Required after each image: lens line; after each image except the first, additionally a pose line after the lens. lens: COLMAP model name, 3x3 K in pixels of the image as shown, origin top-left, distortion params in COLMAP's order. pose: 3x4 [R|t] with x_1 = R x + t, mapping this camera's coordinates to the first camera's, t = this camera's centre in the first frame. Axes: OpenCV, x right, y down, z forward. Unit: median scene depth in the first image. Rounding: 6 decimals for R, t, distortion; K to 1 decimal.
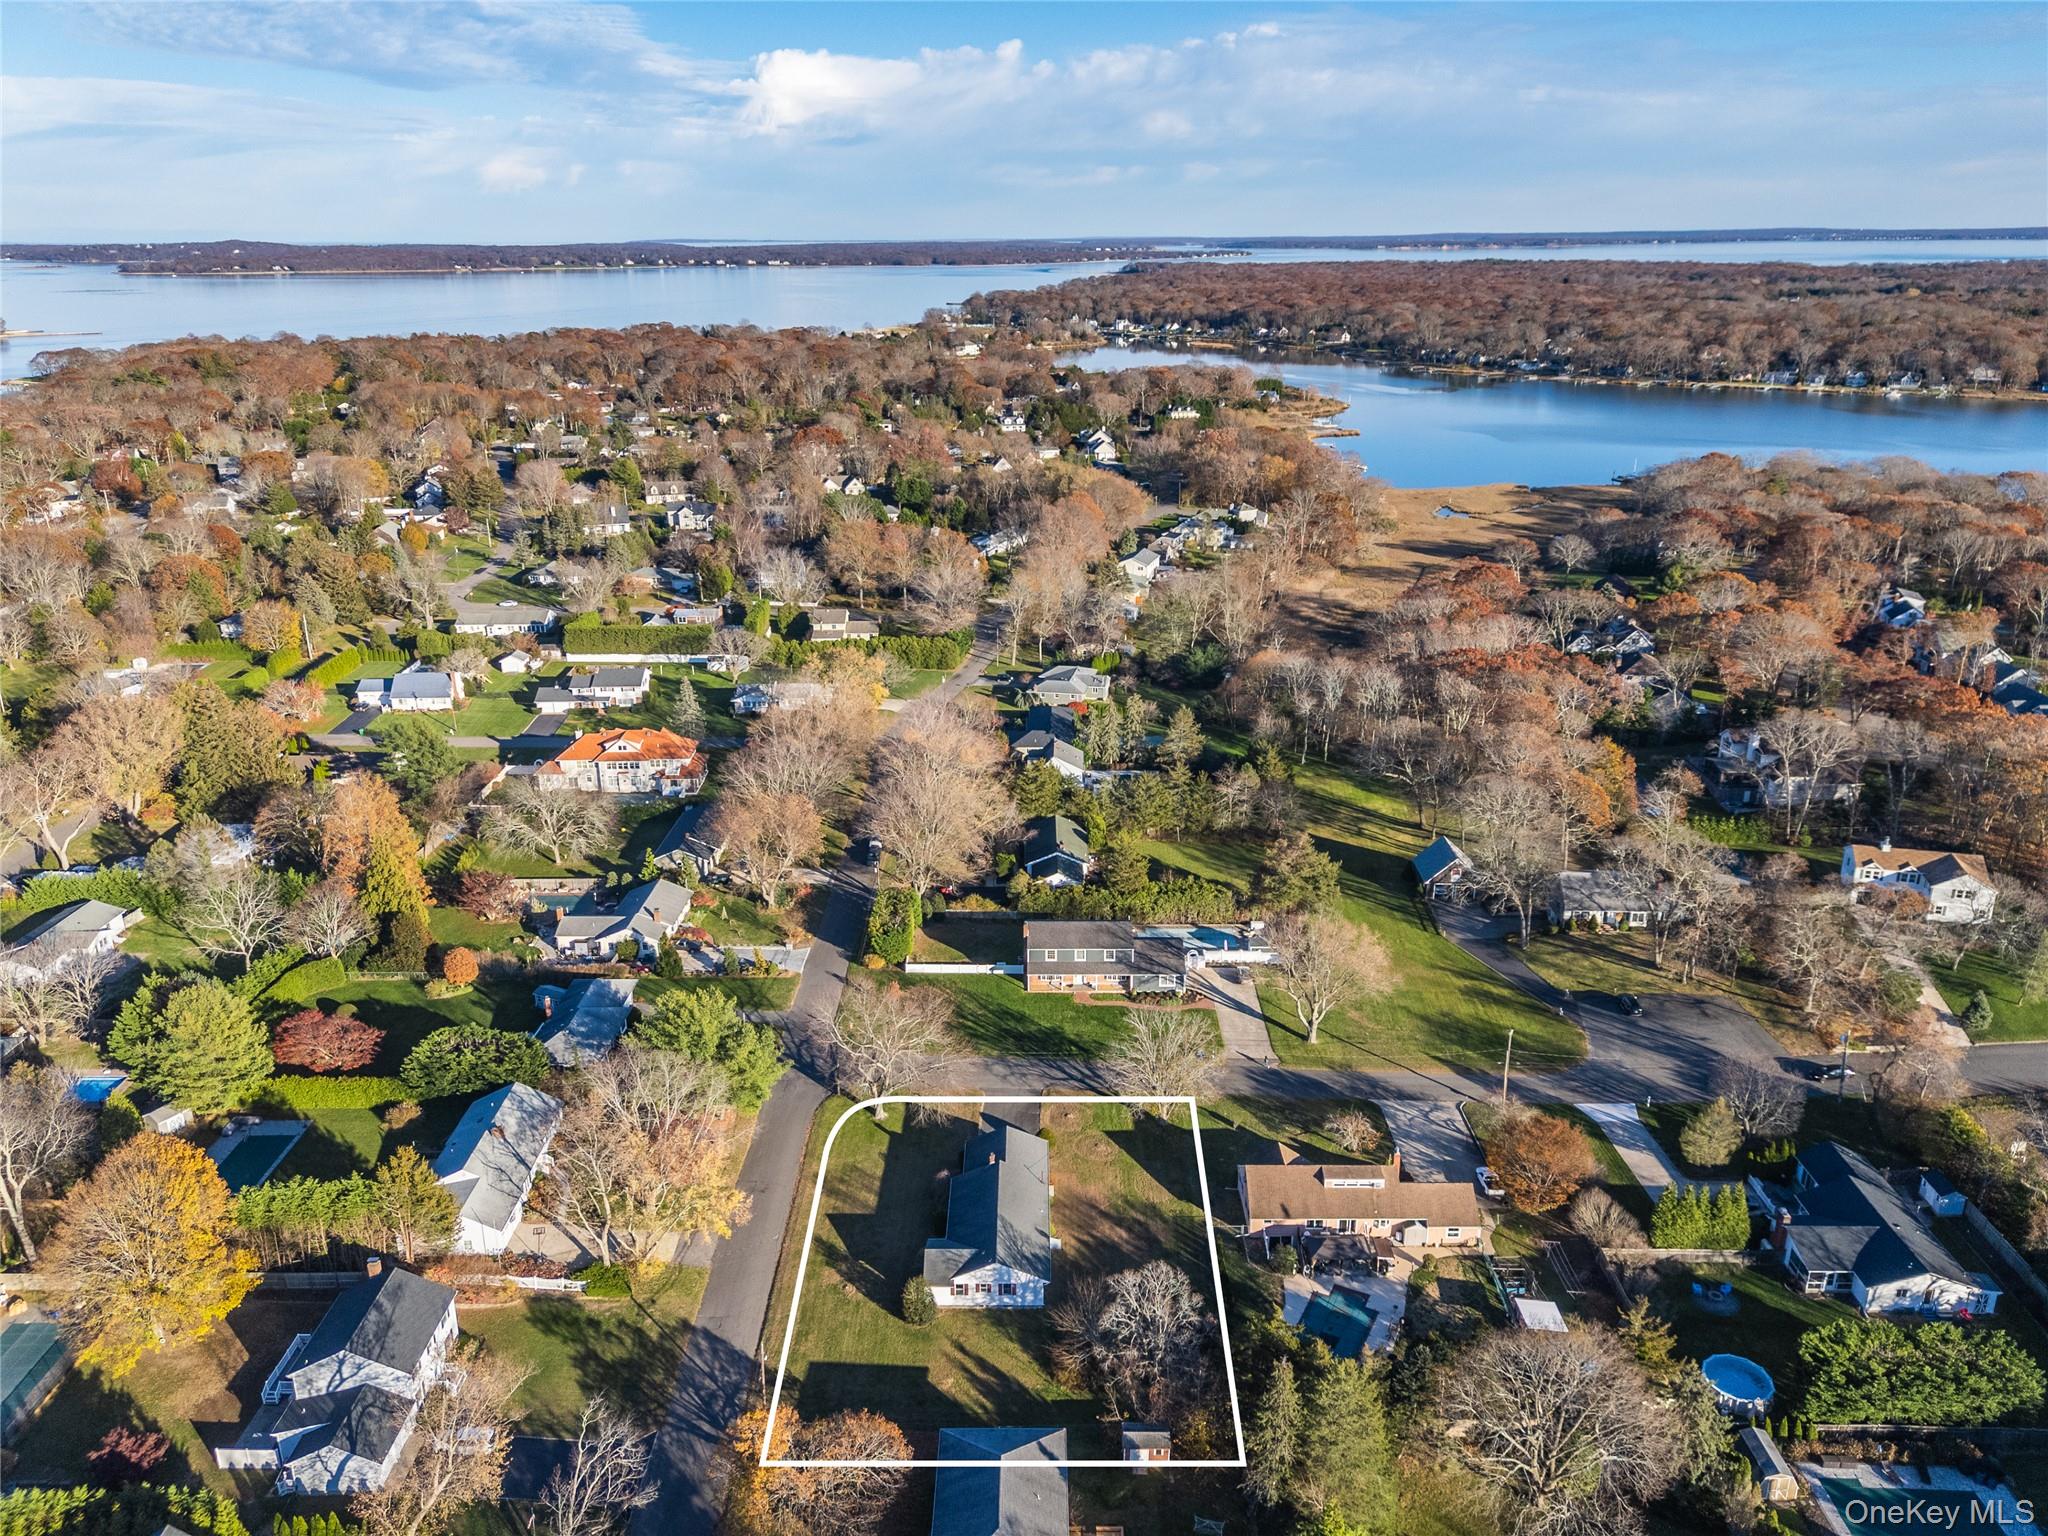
lens RADIAL K [[1498.6, 0, 1024.0], [0, 1498.6, 768.0], [0, 0, 1]] dist [0.064529, -0.059647]
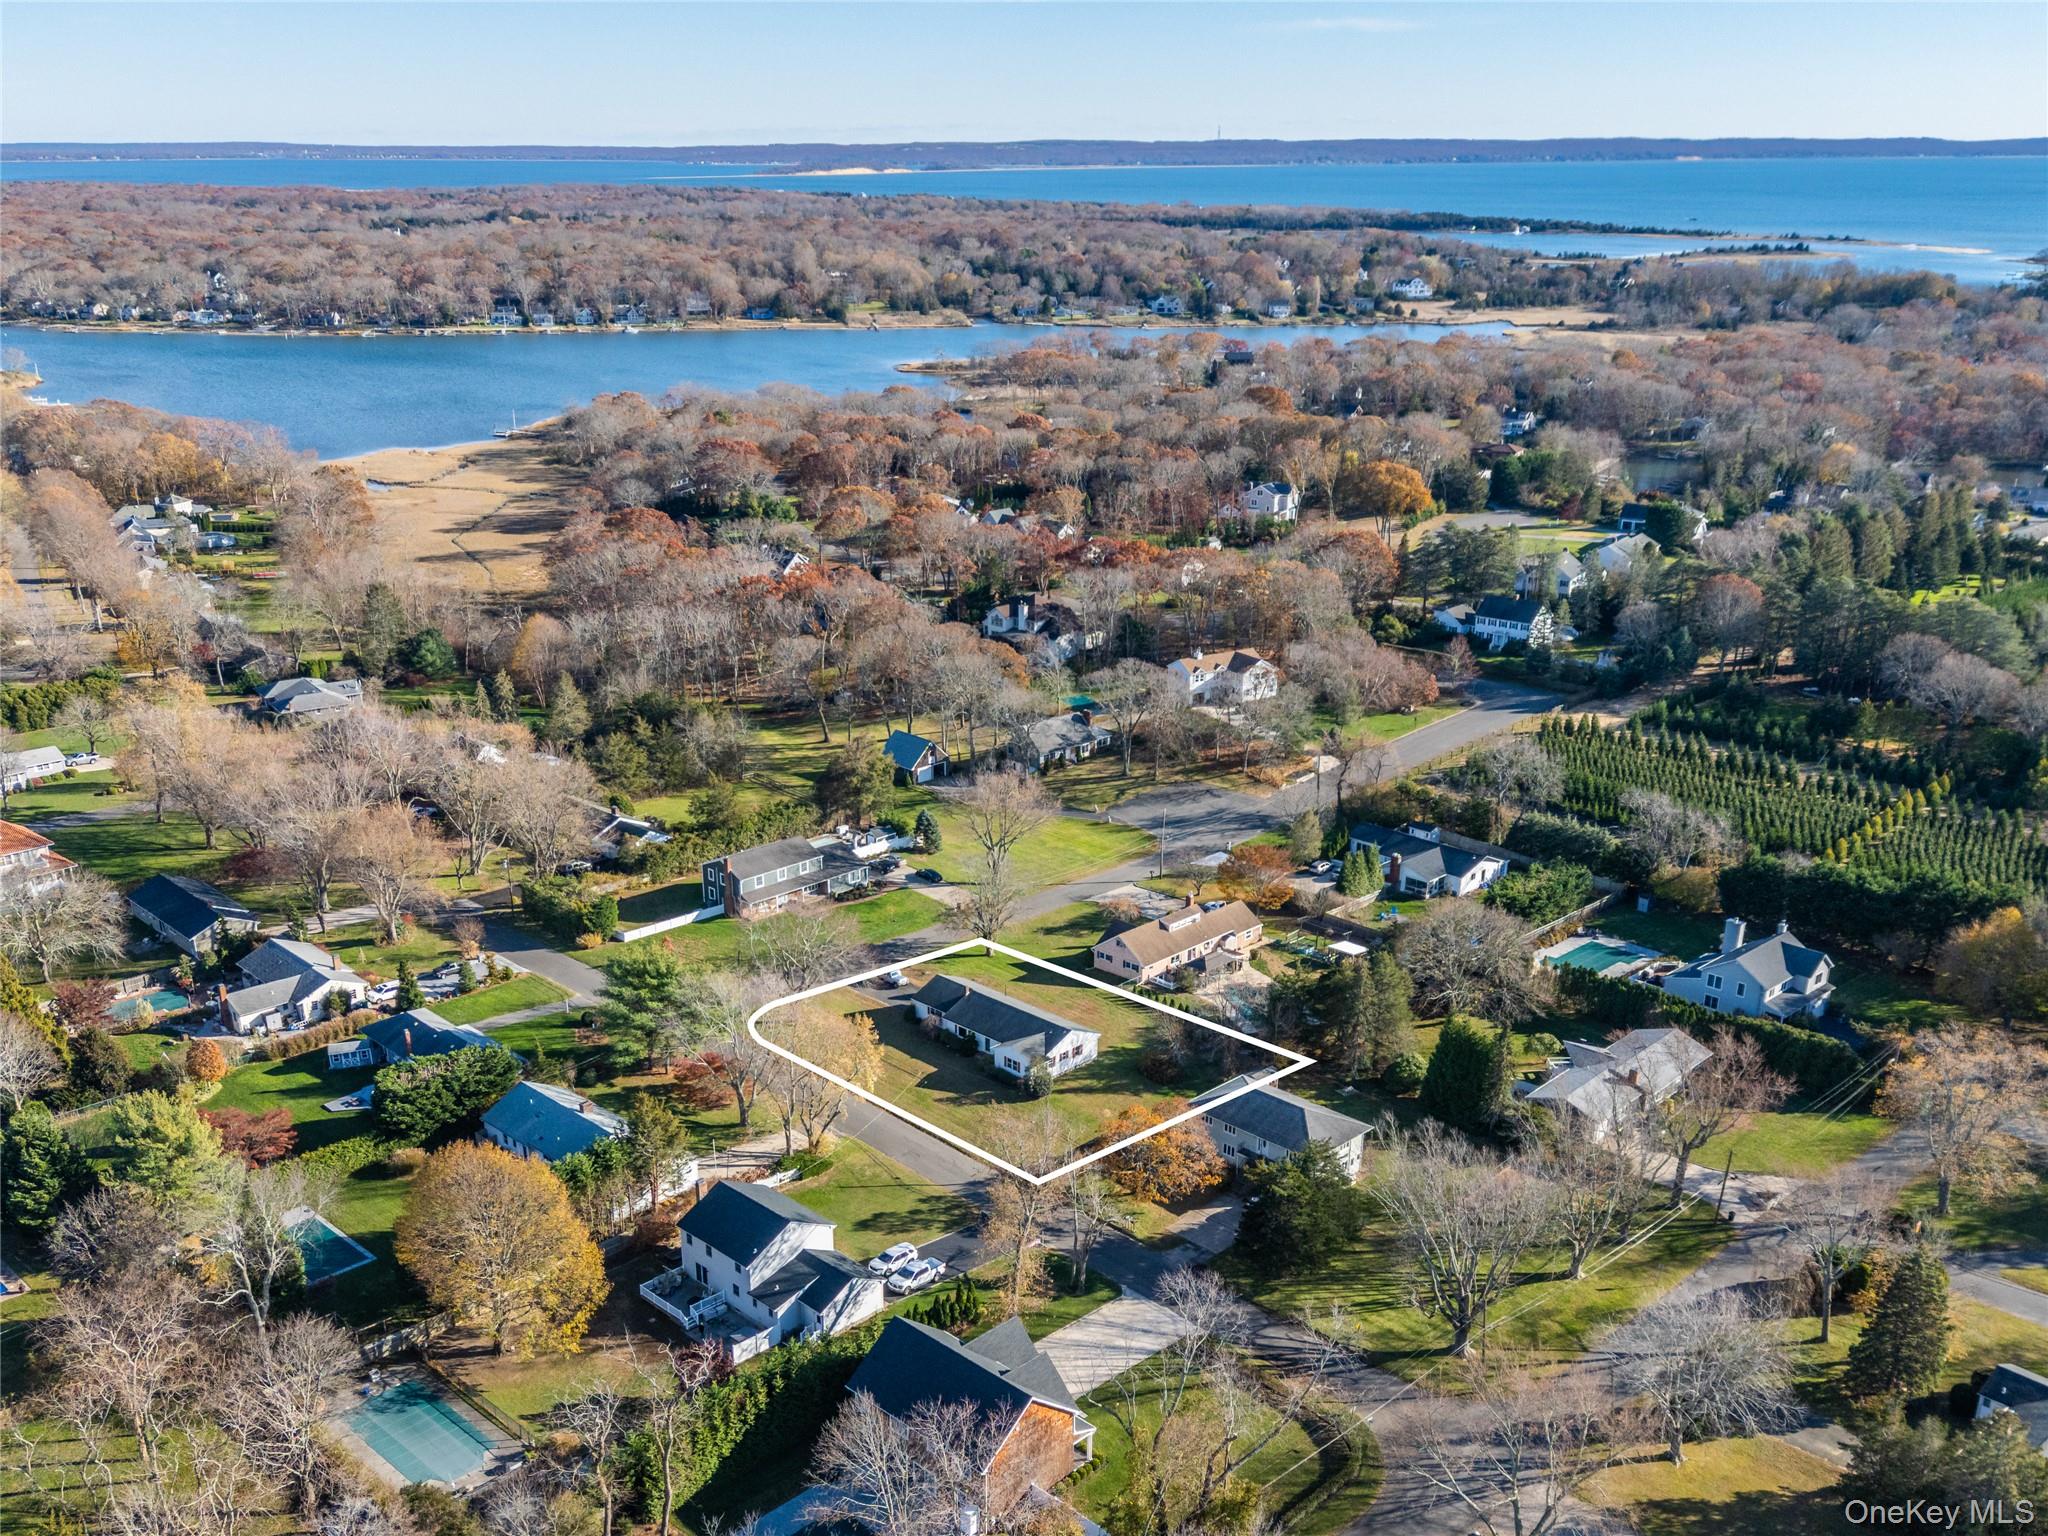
lens RADIAL K [[1895.5, 0, 994.2], [0, 1895.5, 1021.2], [0, 0, 1]] dist [0.094457, -0.129153]
pose [[0.706185, -0.290324, 0.645766, -0.688733], [0.233390, 0.956540, 0.174815, 0.026710], [-0.668454, 0.027264, 0.743253, -0.057519]]
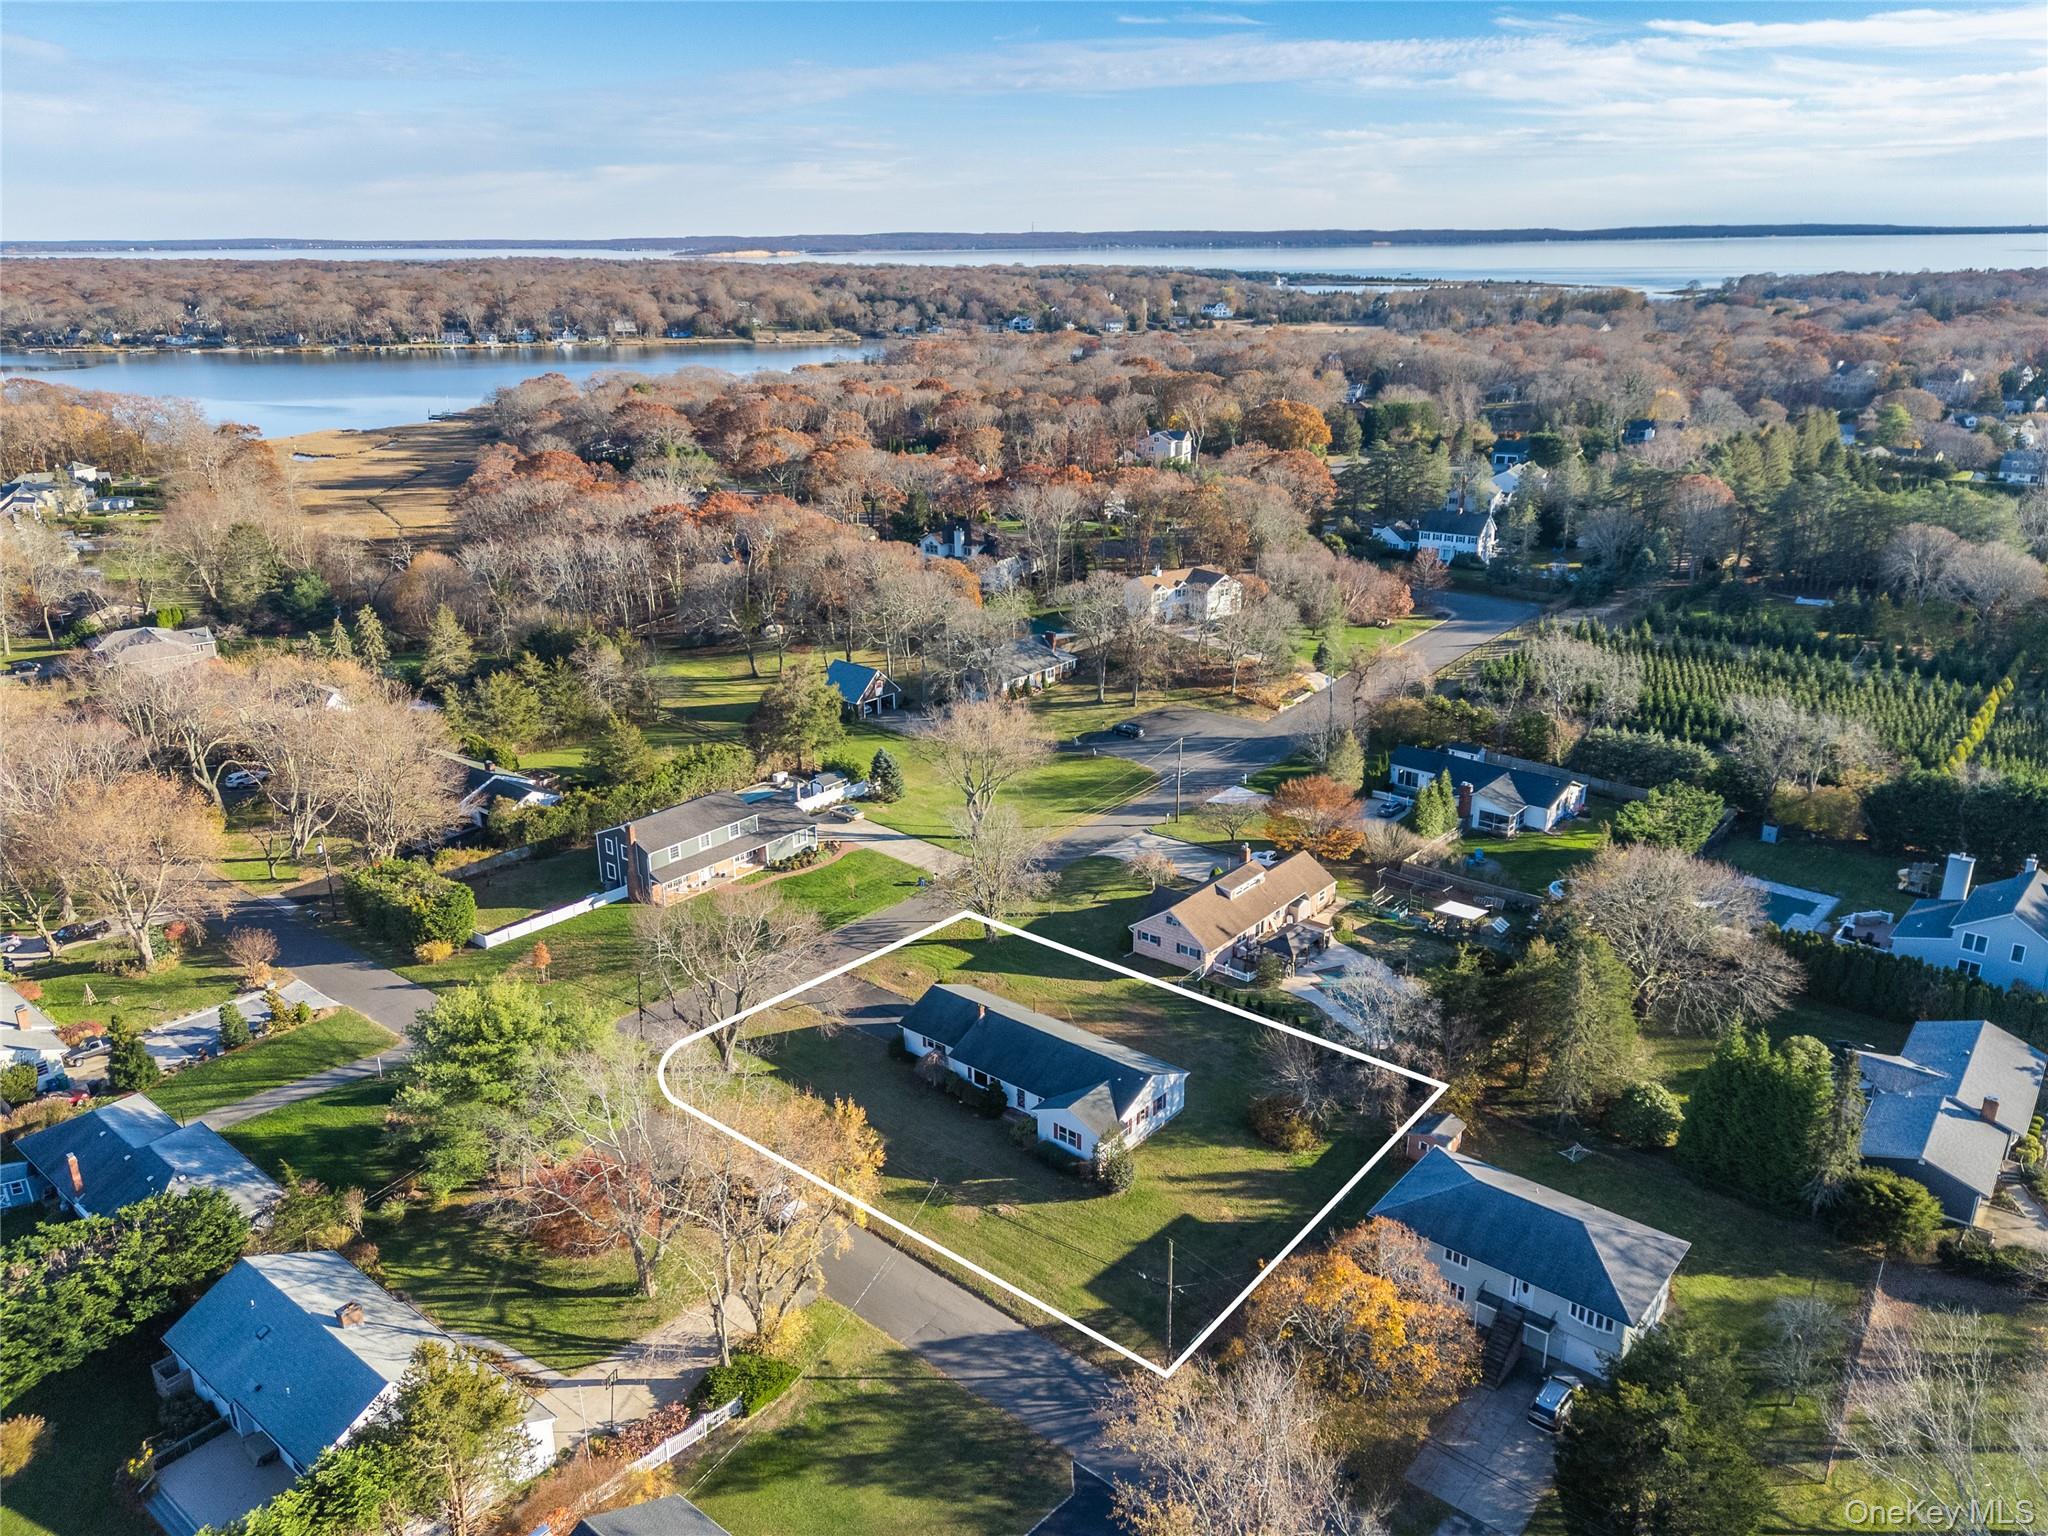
lens RADIAL K [[1498.6, 0, 1024.0], [0, 1498.6, 768.0], [0, 0, 1]] dist [0.064529, -0.059647]
pose [[0.630567, -0.256552, 0.732507, -0.400281], [0.262062, 0.958739, 0.110196, 0.042969], [-0.730554, 0.122476, 0.671782, 0.326030]]
